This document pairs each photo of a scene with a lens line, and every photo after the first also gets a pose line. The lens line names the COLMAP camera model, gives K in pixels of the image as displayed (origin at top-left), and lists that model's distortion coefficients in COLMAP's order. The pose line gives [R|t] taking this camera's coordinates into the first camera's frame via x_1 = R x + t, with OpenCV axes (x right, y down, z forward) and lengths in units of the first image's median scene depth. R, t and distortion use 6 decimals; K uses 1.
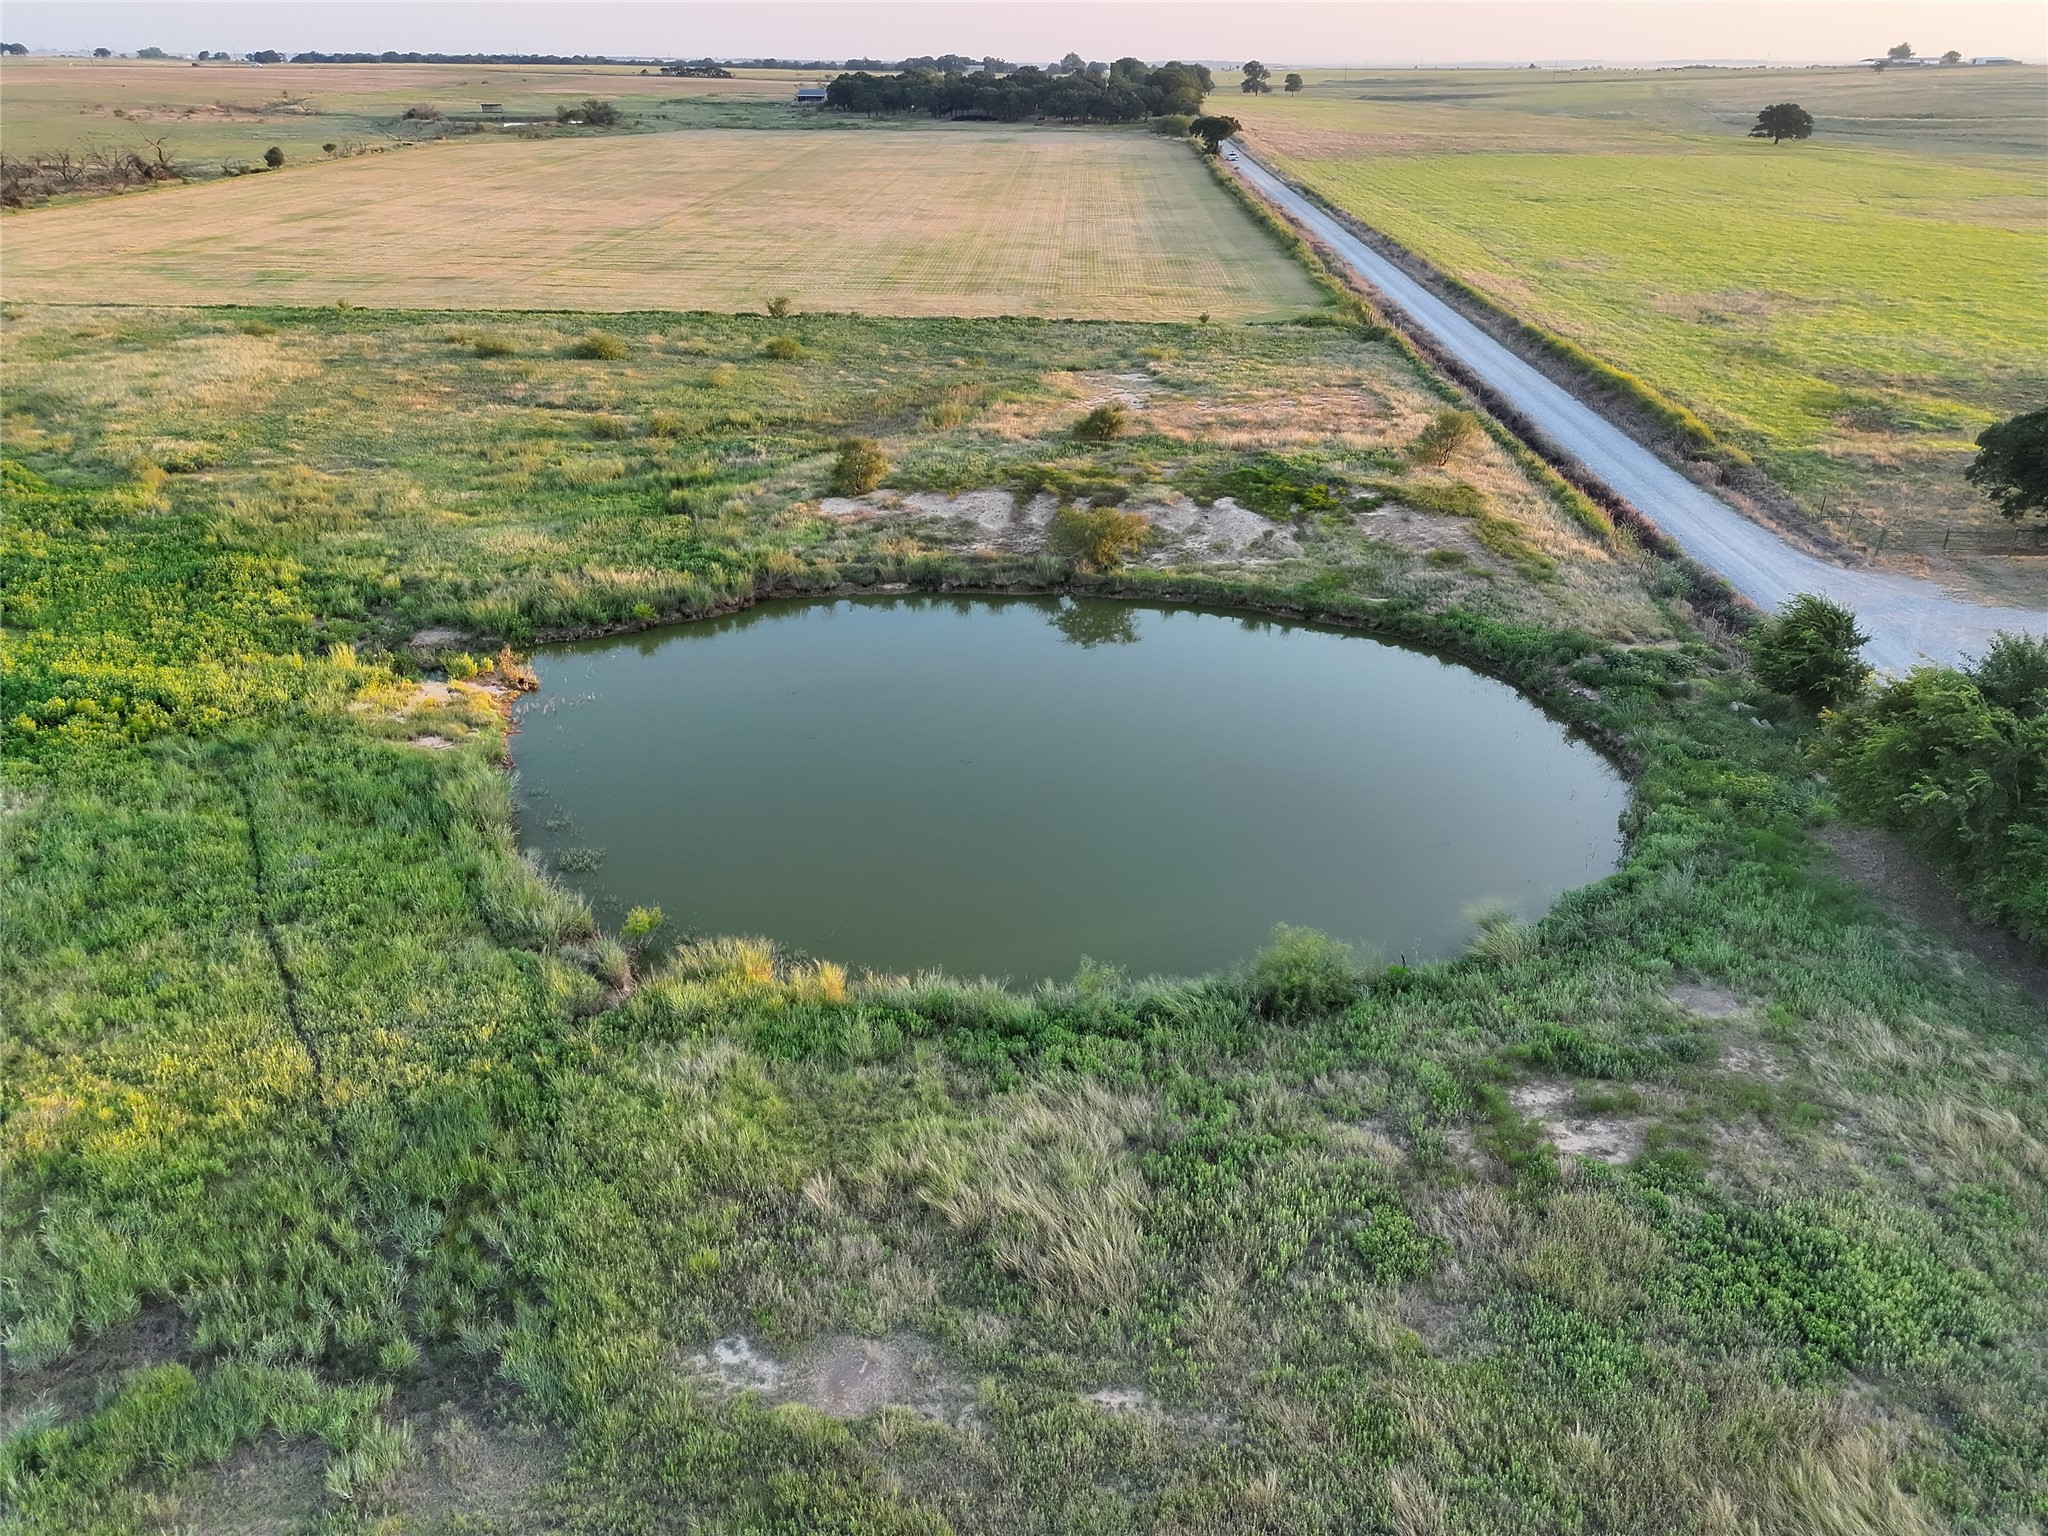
lens RADIAL K [[1427.7, 0, 1024.0], [0, 1427.7, 768.0], [0, 0, 1]] dist [0.084320, -0.083539]
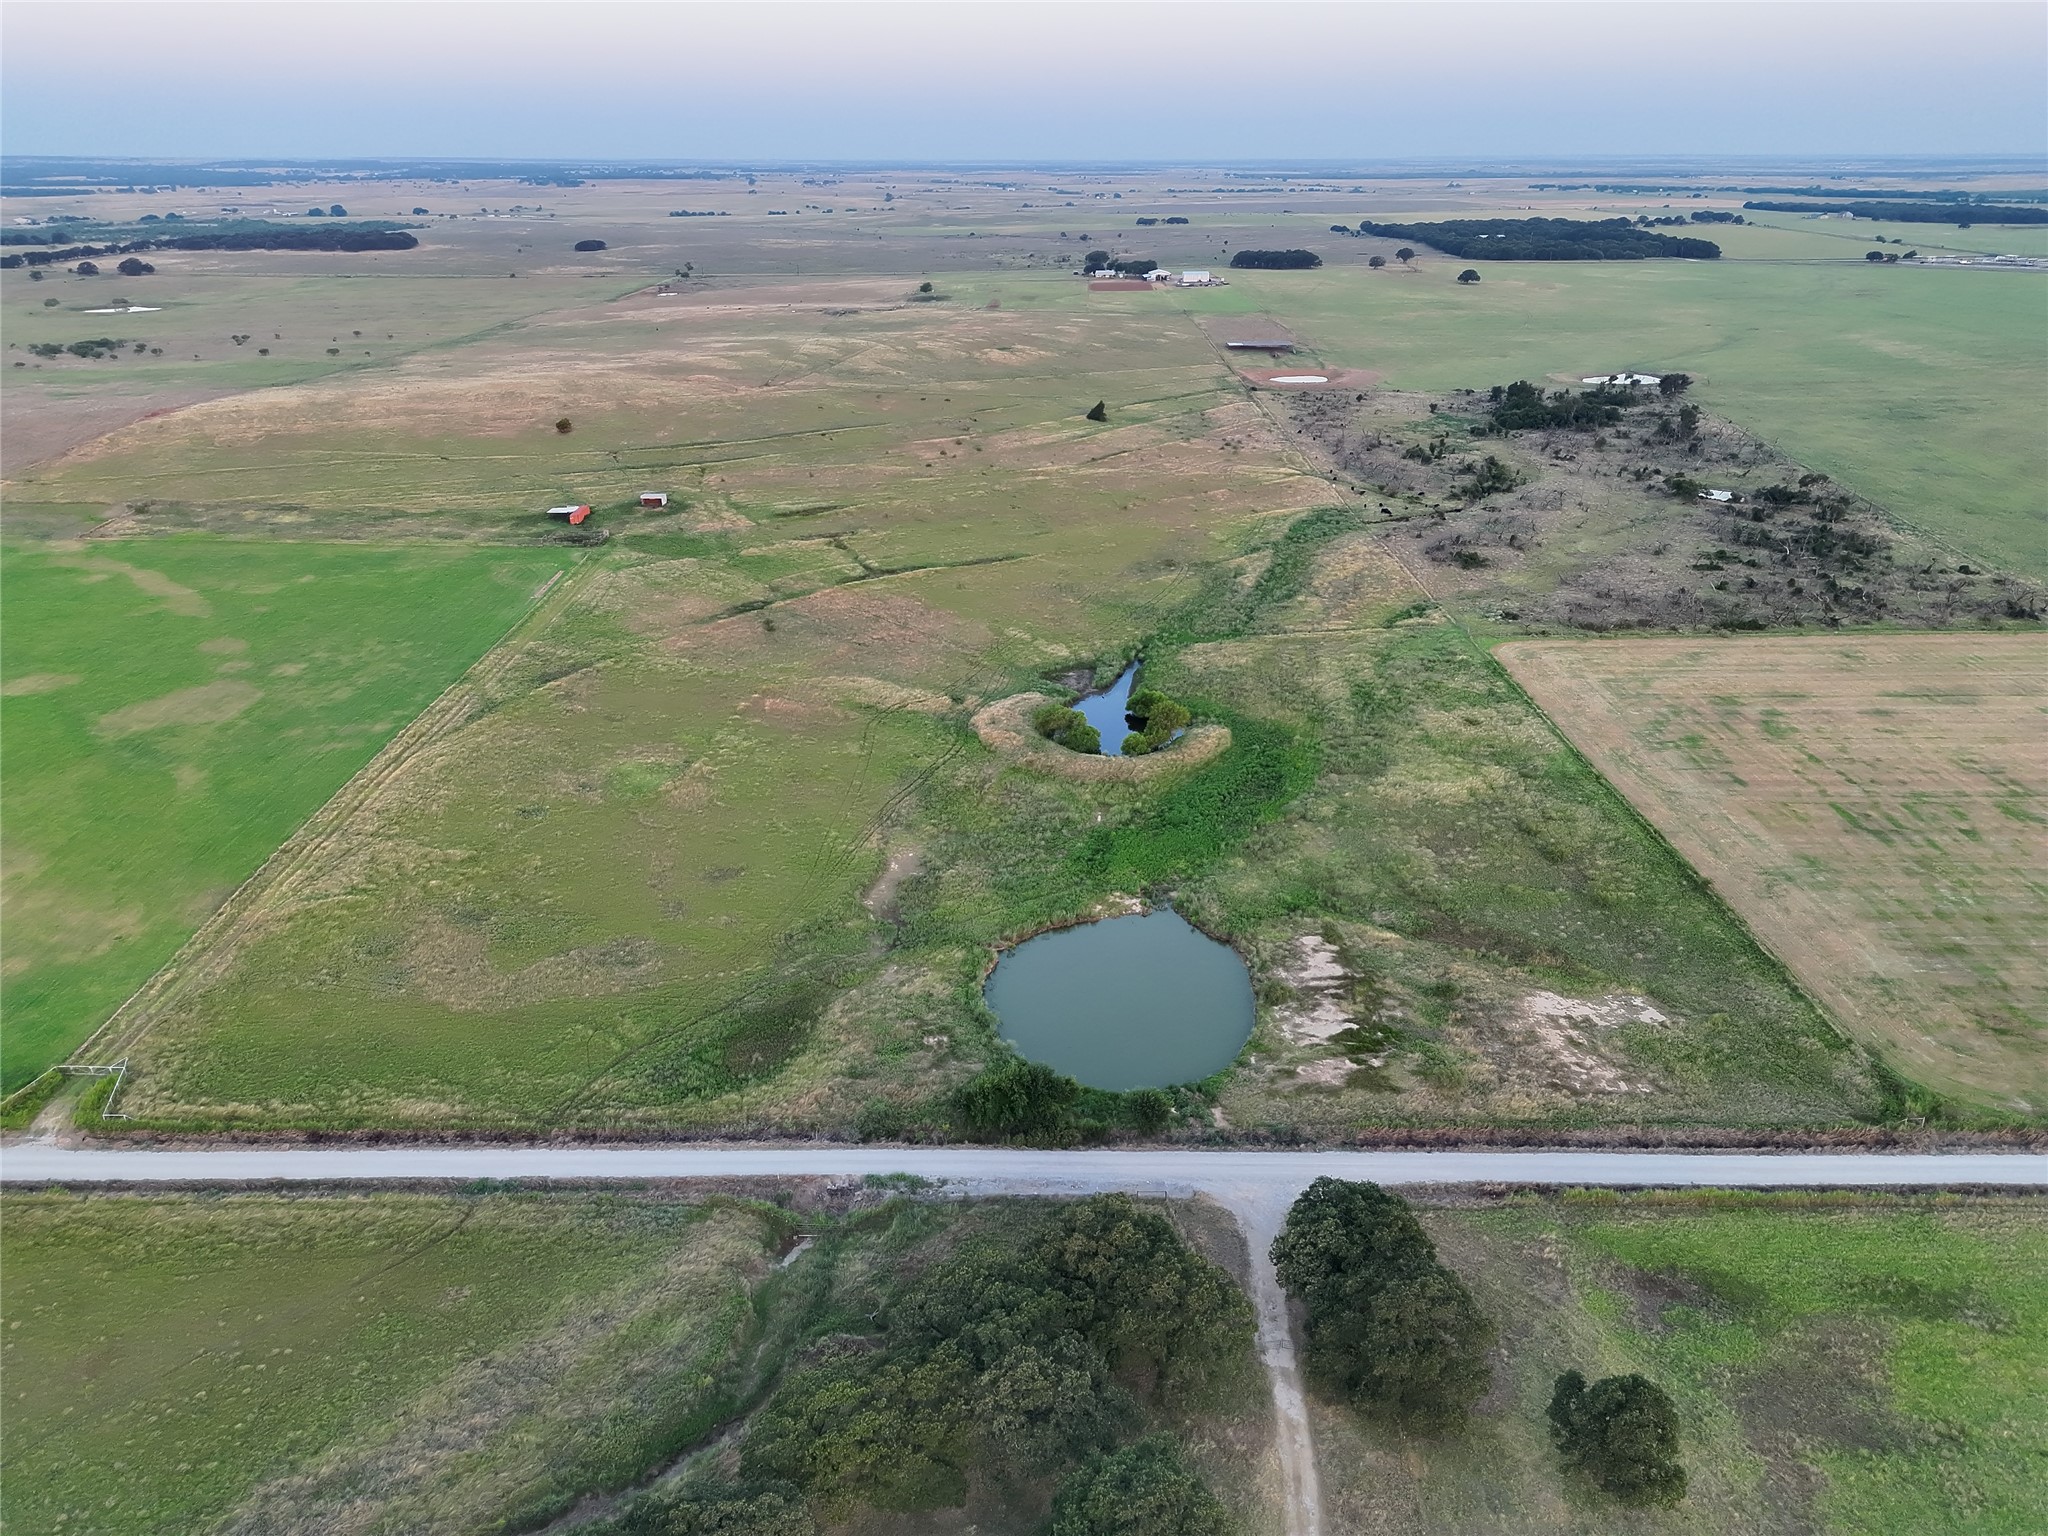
lens RADIAL K [[1427.7, 0, 1024.0], [0, 1427.7, 768.0], [0, 0, 1]] dist [0.084320, -0.083539]
pose [[0.025665, 0.392656, -0.919327, 2.132106], [-0.443876, 0.828479, 0.341462, -1.111014], [0.895721, 0.399303, 0.195554, -0.054636]]
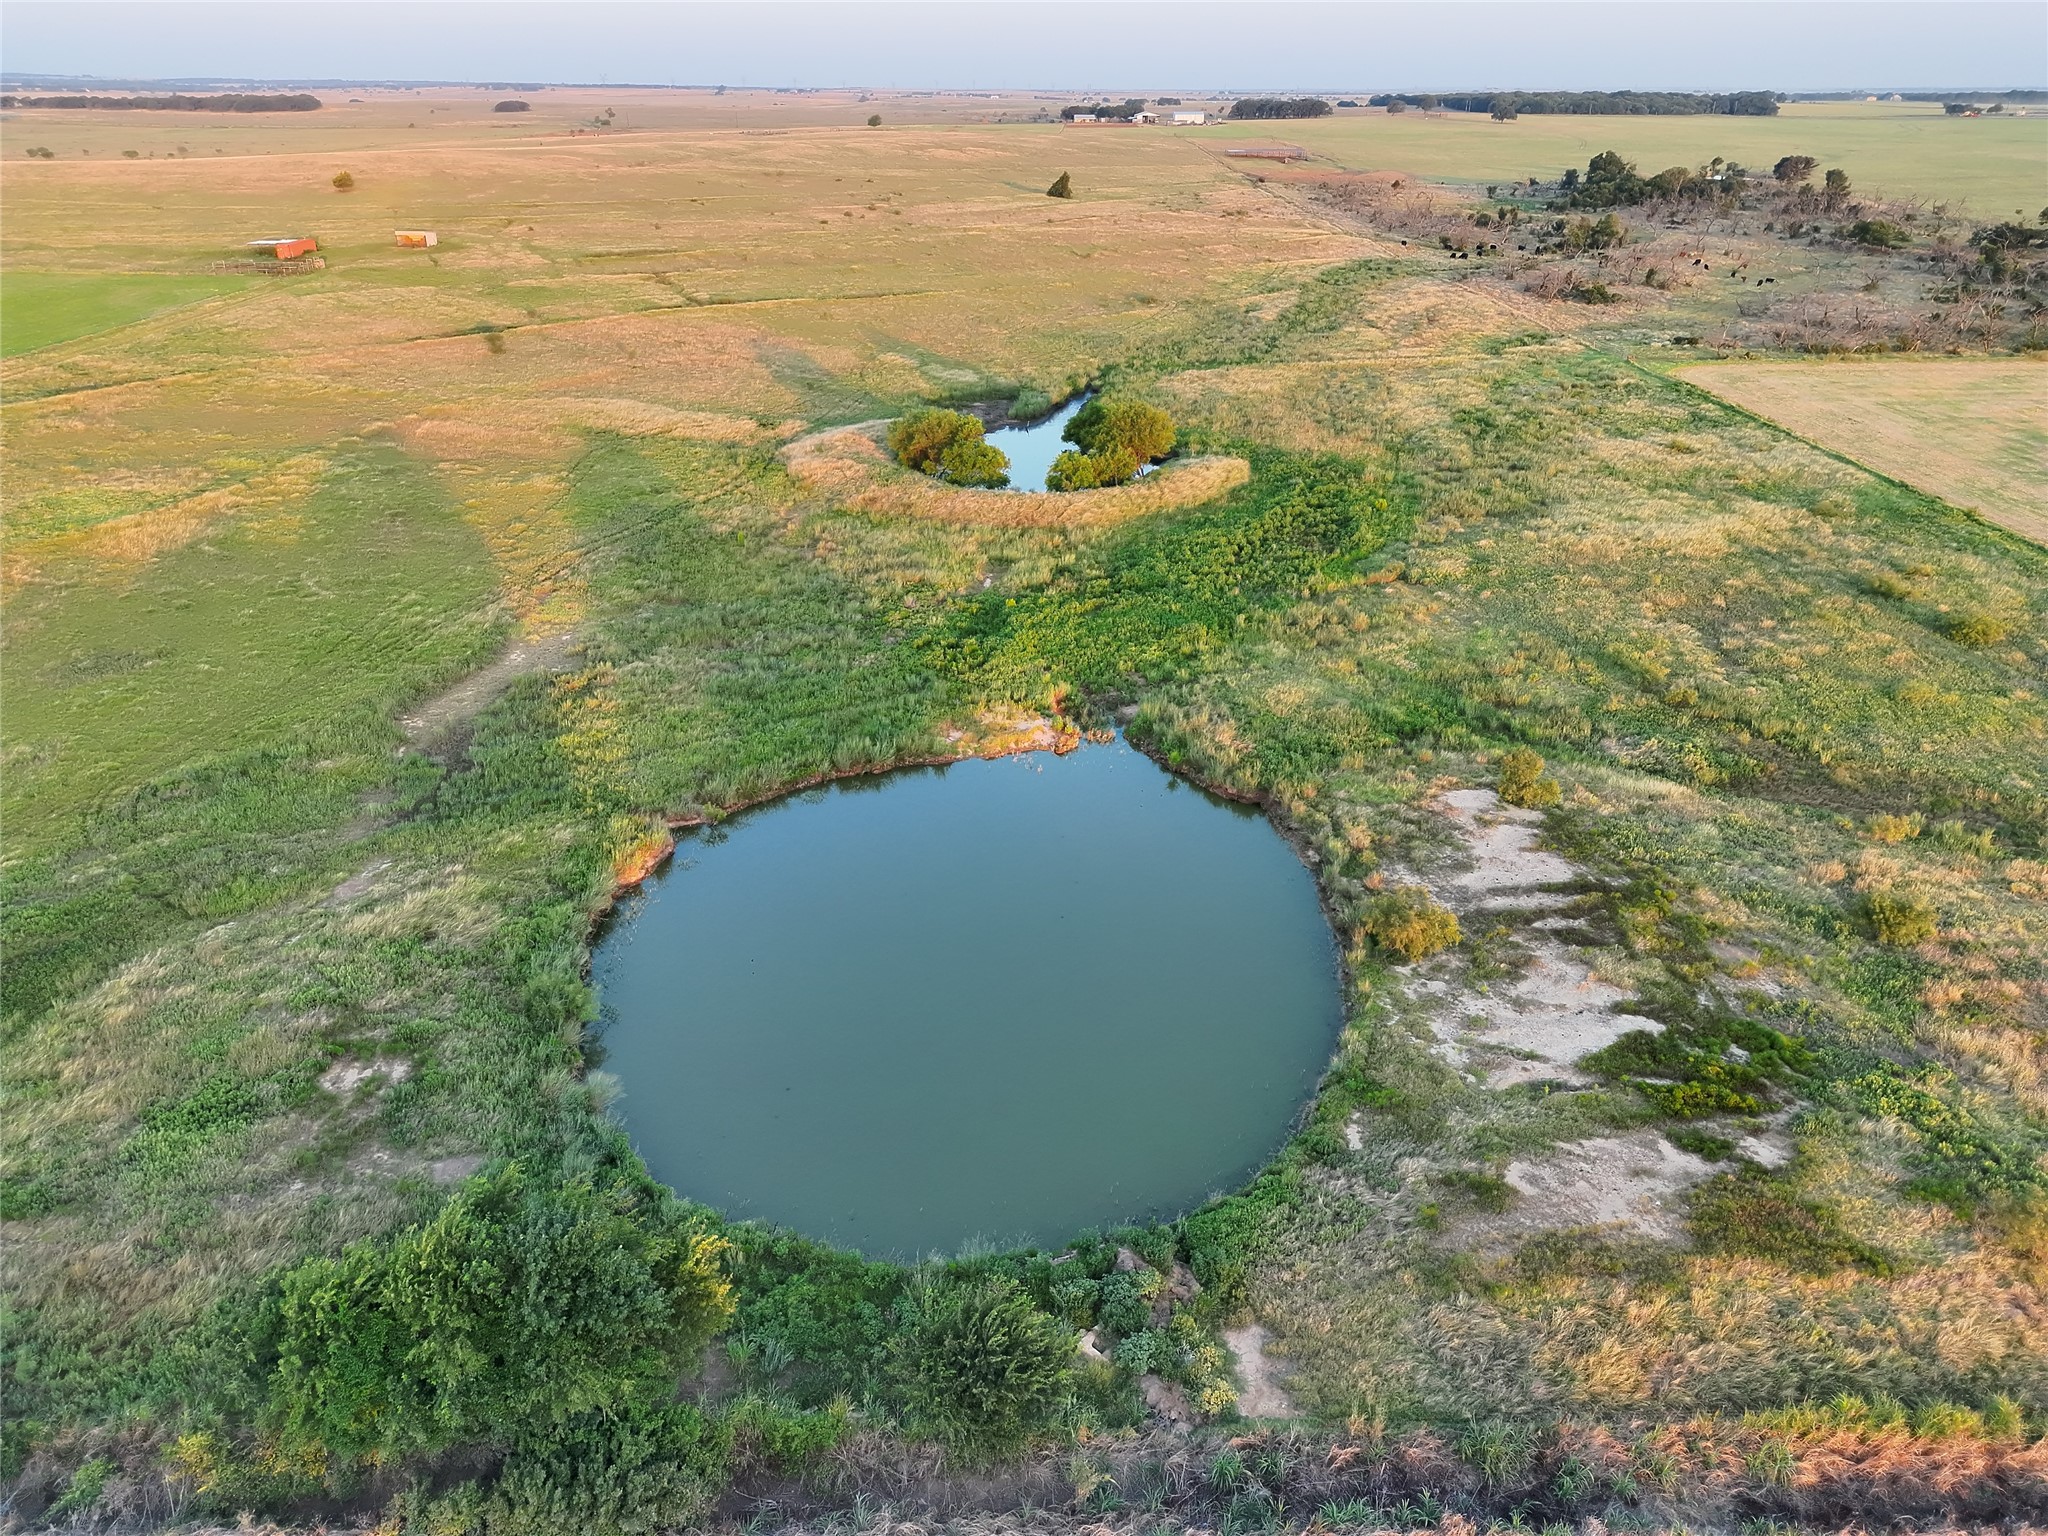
lens RADIAL K [[1433.0, 0, 1024.0], [0, 1433.0, 768.0], [0, 0, 1]] dist [0.069850, -0.065847]
pose [[0.031683, 0.426105, -0.904119, 0.793438], [-0.447290, 0.814983, 0.368421, -0.450812], [0.893827, 0.392731, 0.216414, 0.526417]]
